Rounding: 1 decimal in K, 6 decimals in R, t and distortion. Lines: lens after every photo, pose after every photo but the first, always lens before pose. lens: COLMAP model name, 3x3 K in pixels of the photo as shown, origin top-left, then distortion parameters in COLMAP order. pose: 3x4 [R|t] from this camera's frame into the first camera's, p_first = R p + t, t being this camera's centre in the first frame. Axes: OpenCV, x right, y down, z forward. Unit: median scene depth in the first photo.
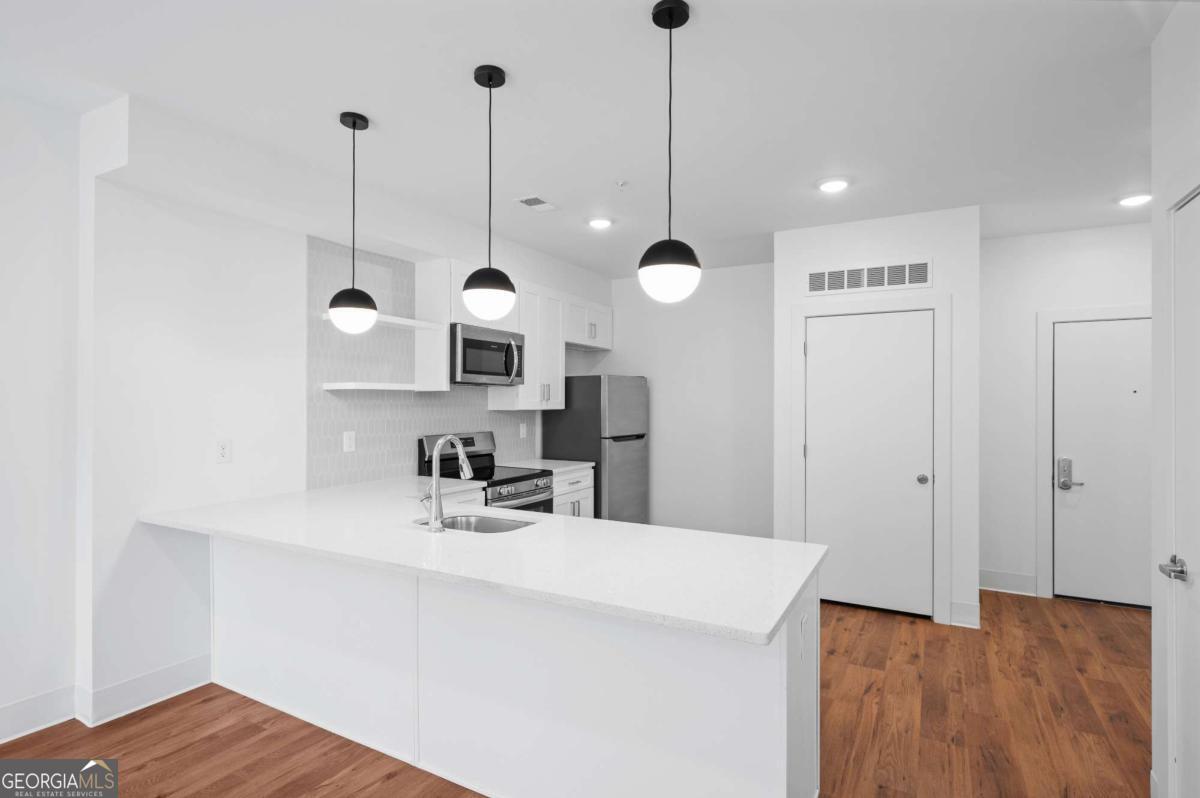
lens RADIAL K [[574.6, 0, 604.5], [0, 574.6, 413.8], [0, 0, 1]] dist [-0.003573, -0.003070]
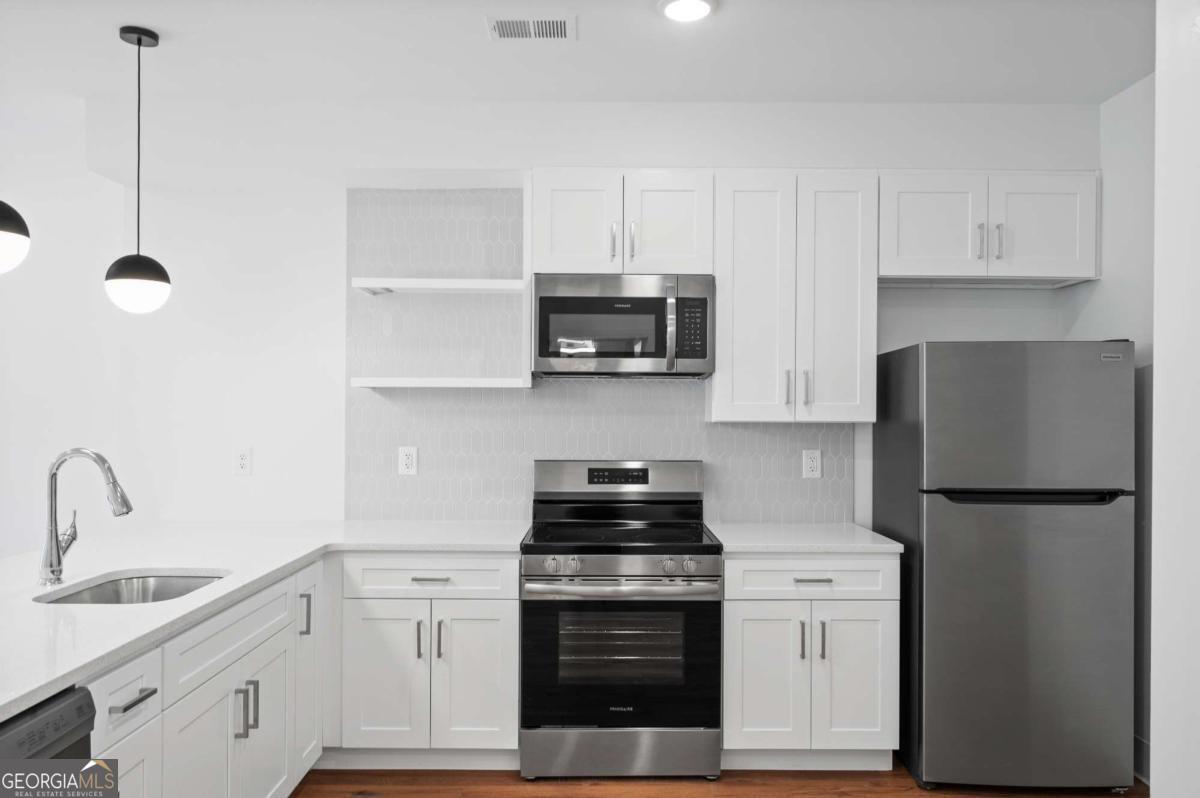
lens RADIAL K [[871.1, 0, 607.4], [0, 871.1, 417.2], [0, 0, 1]] dist [-0.011279, -0.002615]
pose [[0.499632, 0.008372, -0.866197, 0.490598], [-0.021184, 0.999772, -0.002556, -0.006494], [0.865979, 0.019626, 0.499696, 0.526968]]
